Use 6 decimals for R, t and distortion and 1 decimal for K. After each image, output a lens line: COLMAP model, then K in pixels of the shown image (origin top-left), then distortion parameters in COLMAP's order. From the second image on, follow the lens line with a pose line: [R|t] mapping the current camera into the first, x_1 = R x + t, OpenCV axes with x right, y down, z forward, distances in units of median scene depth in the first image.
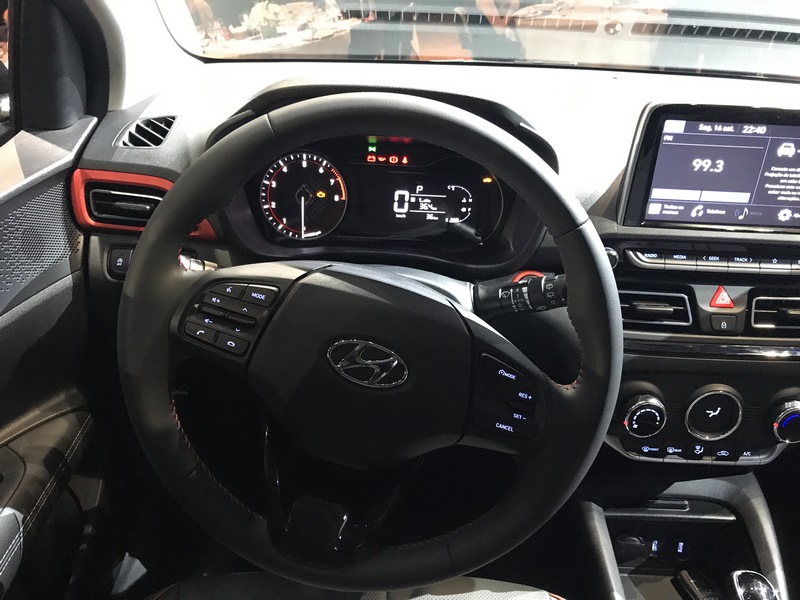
lens RADIAL K [[642.1, 0, 399.4], [0, 642.1, 292.5], [0, 0, 1]] dist [0.040546, -0.026398]
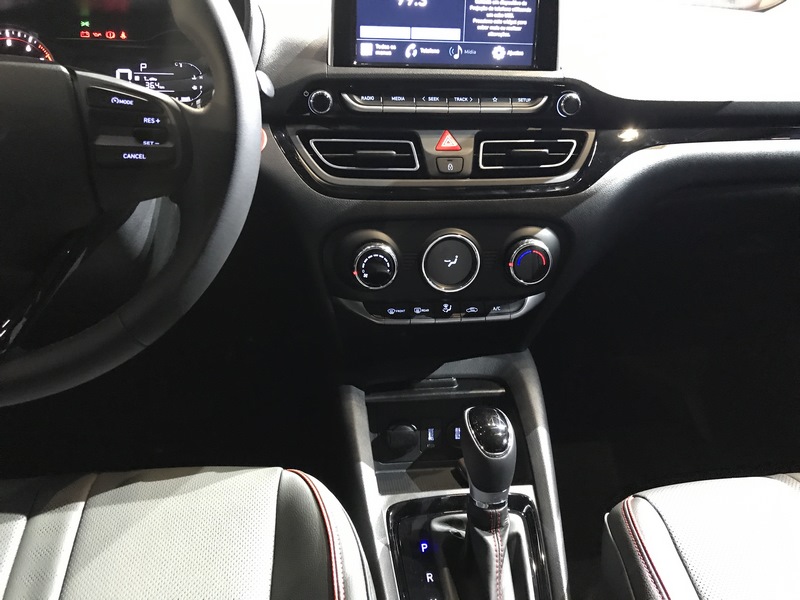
lens RADIAL K [[642.1, 0, 392.9], [0, 642.1, 300.9], [0, 0, 1]] dist [0.040546, -0.026398]
pose [[0.992240, -0.073117, 0.100566, 0.304274], [0.082278, 0.992520, -0.090187, 0.325593], [-0.093220, 0.097762, 0.990834, 0.079431]]
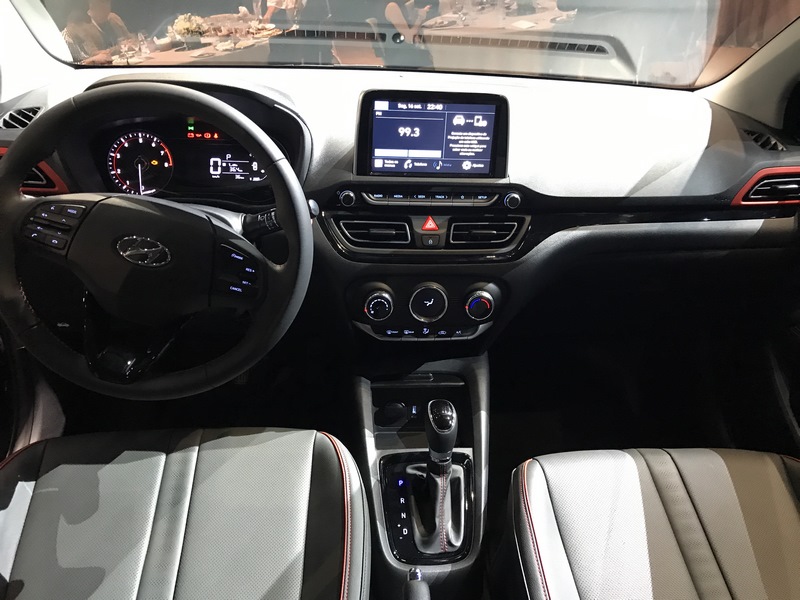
lens RADIAL K [[642.1, 0, 398.1], [0, 642.1, 295.9], [0, 0, 1]] dist [0.040546, -0.026398]
pose [[0.996795, -0.041026, 0.068671, 0.320781], [0.041519, 0.999121, -0.005770, 0.177925], [-0.068374, 0.008603, 0.997623, -0.444698]]
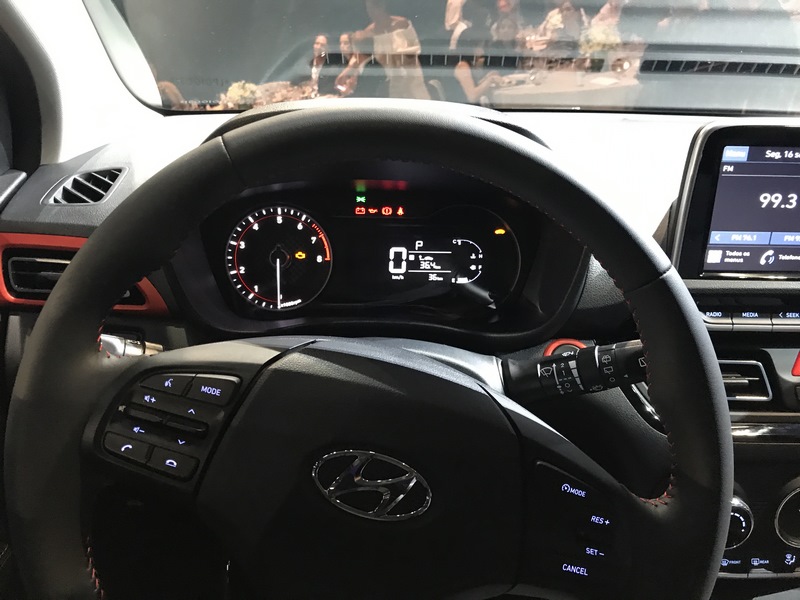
lens RADIAL K [[642.1, 0, 396.3], [0, 642.1, 301.1], [0, 0, 1]] dist [0.040546, -0.026398]
pose [[0.999081, -0.035825, 0.023545, -0.022807], [0.037937, 0.994620, -0.096398, -0.010965], [-0.019965, 0.097203, 0.995064, 0.204998]]
